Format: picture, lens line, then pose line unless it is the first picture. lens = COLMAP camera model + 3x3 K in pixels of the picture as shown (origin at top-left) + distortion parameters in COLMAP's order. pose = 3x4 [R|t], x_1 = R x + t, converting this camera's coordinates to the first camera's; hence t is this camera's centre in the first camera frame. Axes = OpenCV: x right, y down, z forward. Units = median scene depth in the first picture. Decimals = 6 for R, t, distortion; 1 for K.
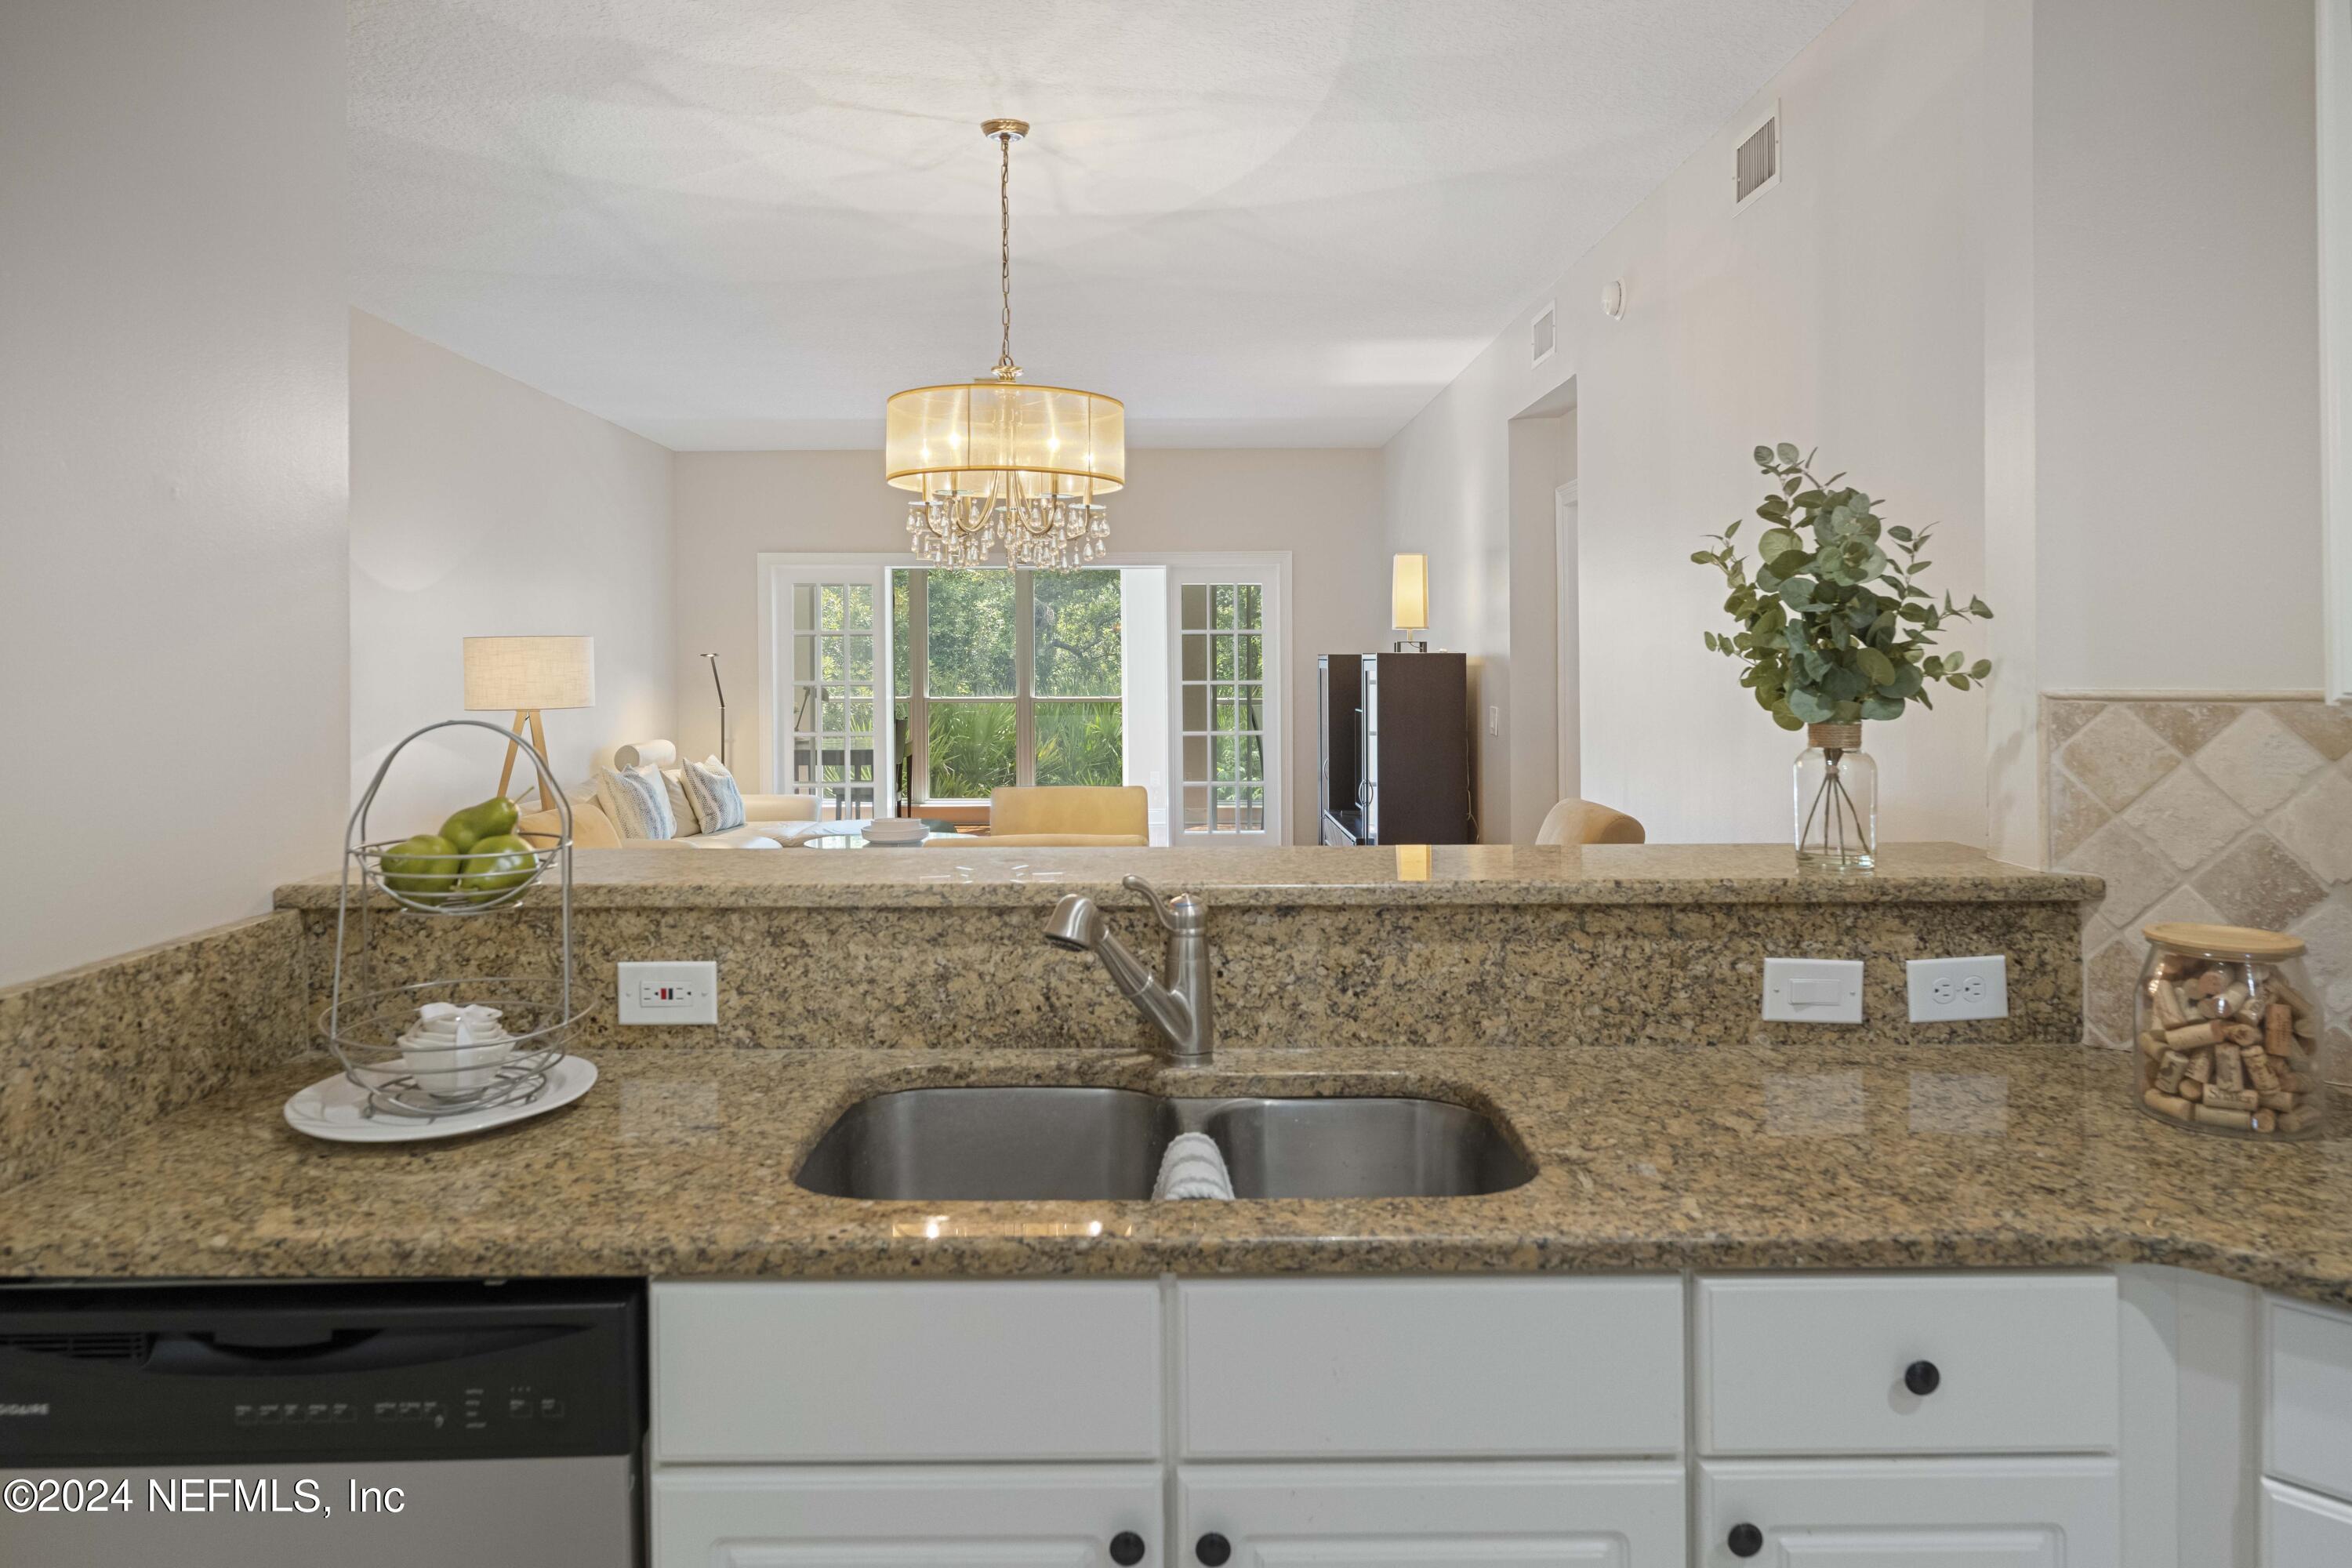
lens RADIAL K [[1514.5, 0, 1151.3], [0, 1514.5, 642.1], [0, 0, 1]] dist [0.001348, -0.001937]
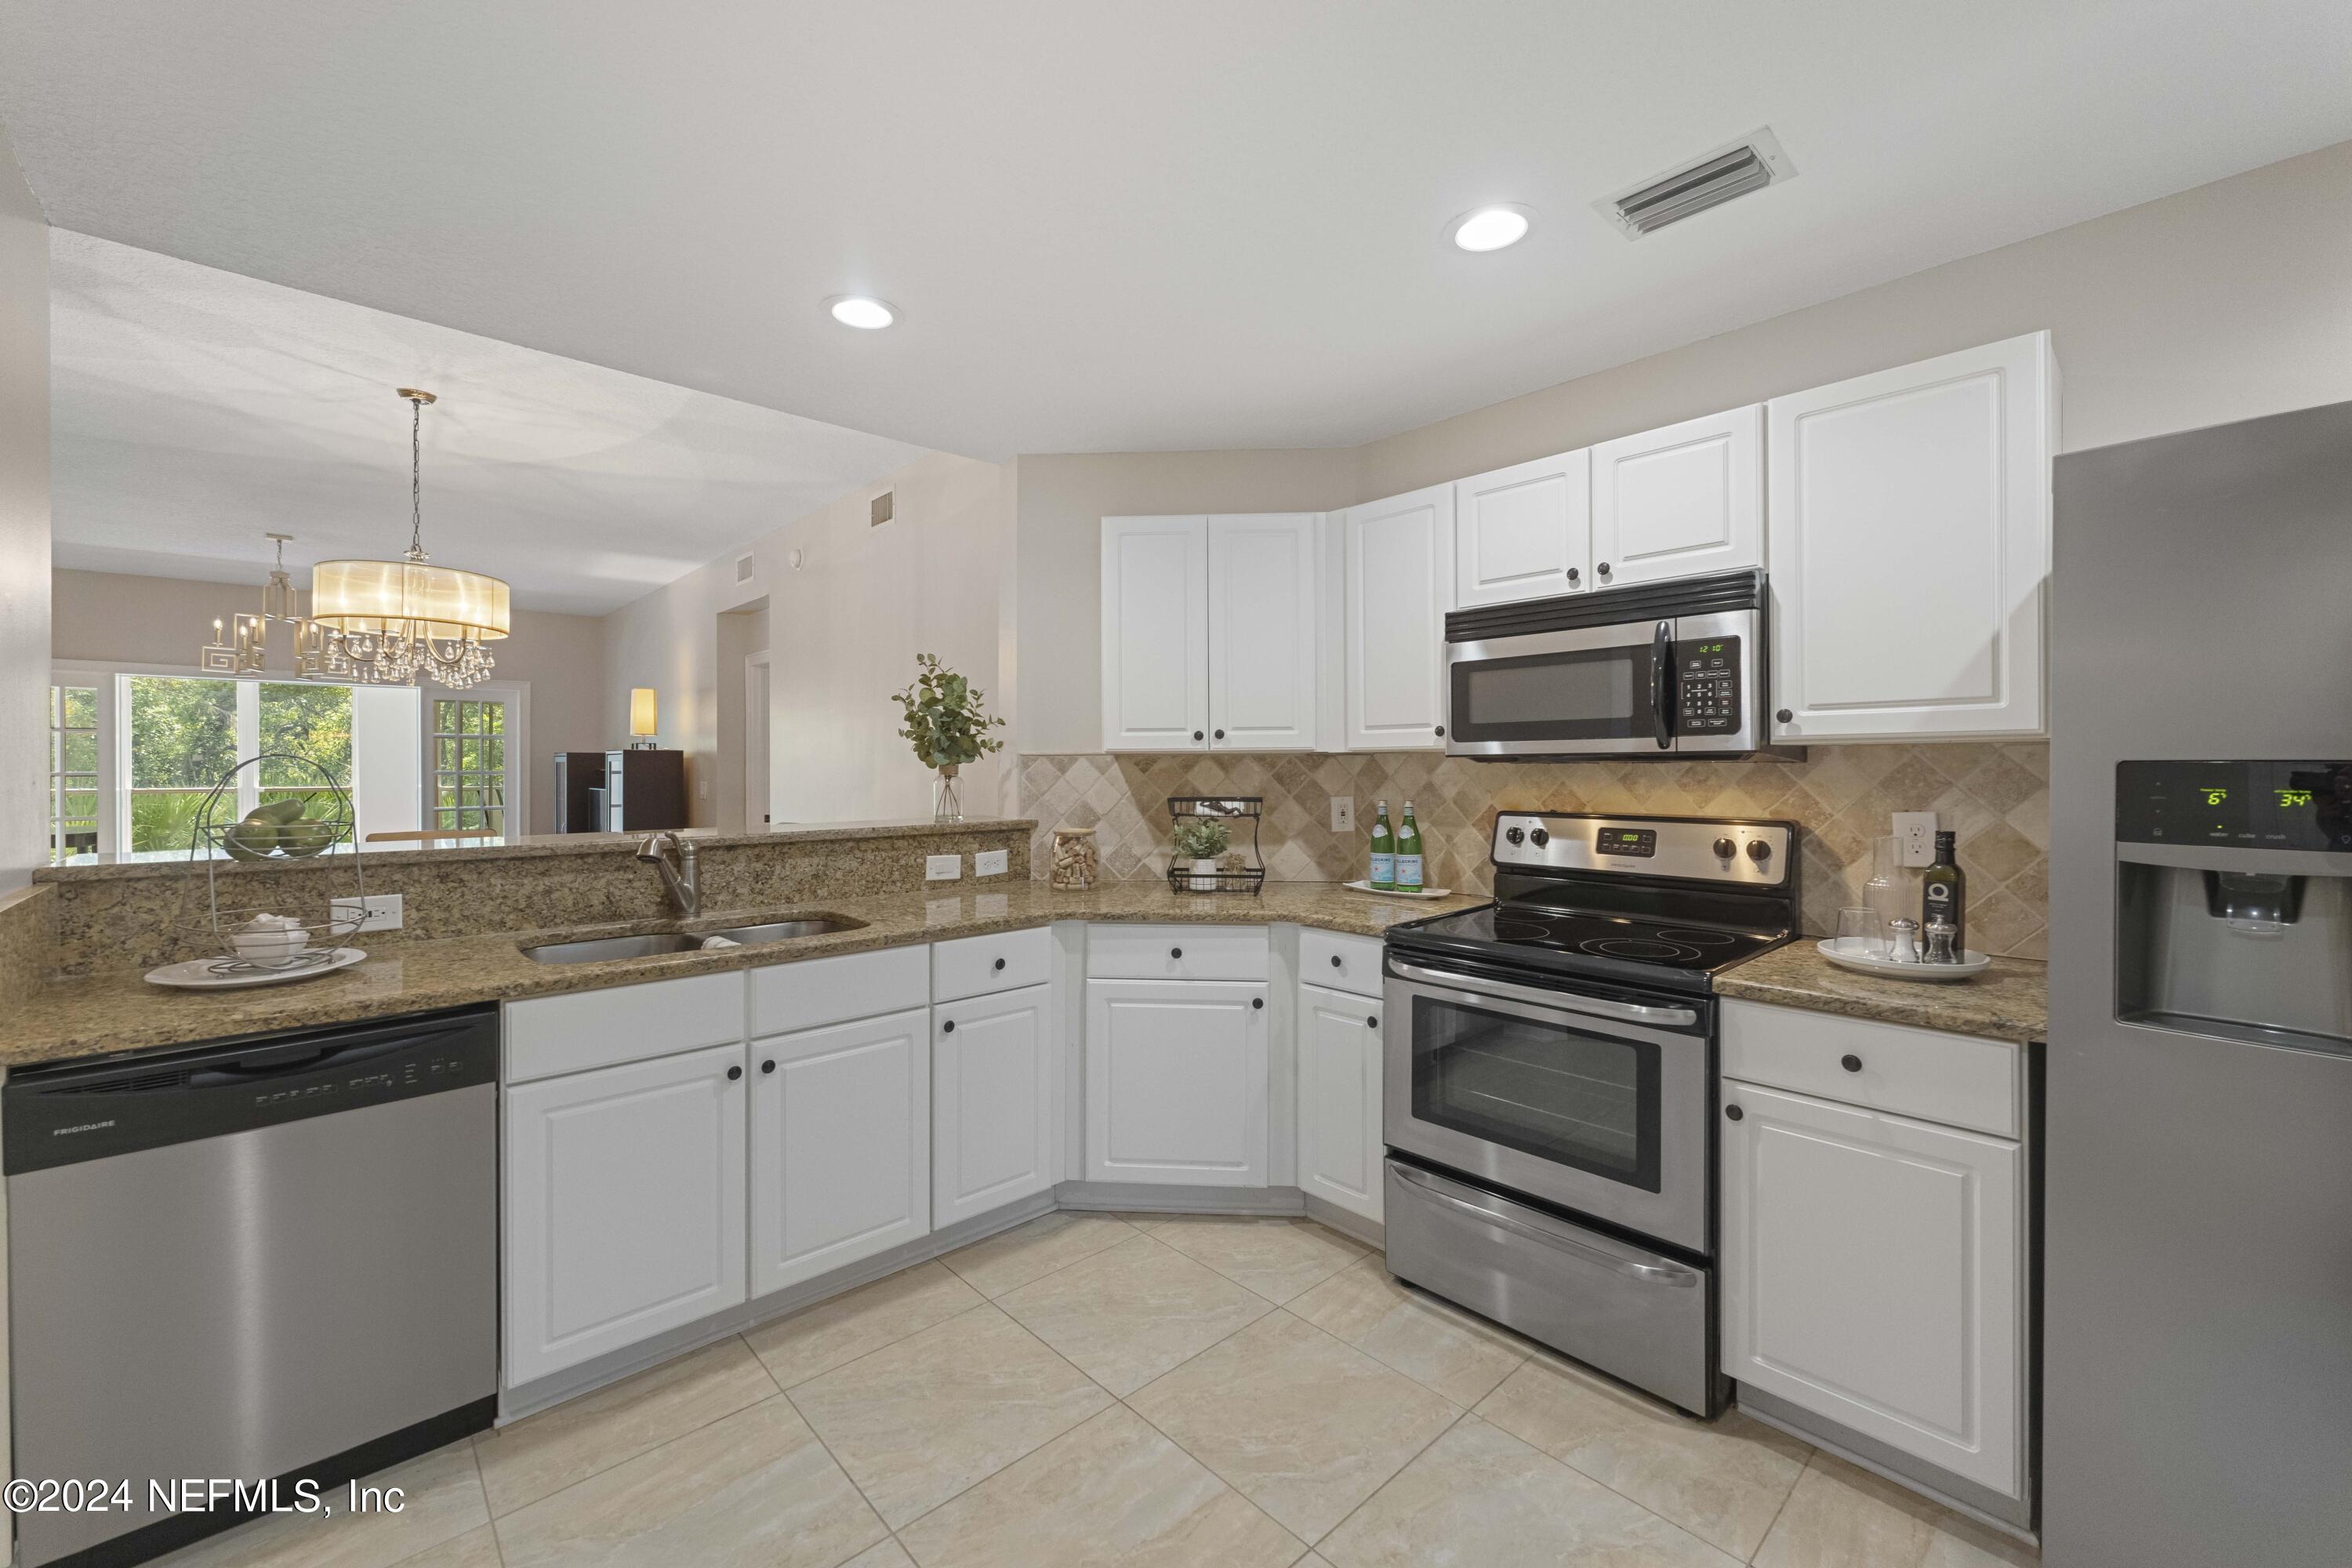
lens RADIAL K [[951.0, 0, 1178.9], [0, 951.0, 770.7], [0, 0, 1]] dist [-0.000527, 0.000595]
pose [[0.728678, -0.002749, 0.684851, -0.385172], [-0.008733, 0.999873, 0.013306, 0.039906], [-0.684801, -0.015676, 0.728561, -0.459606]]
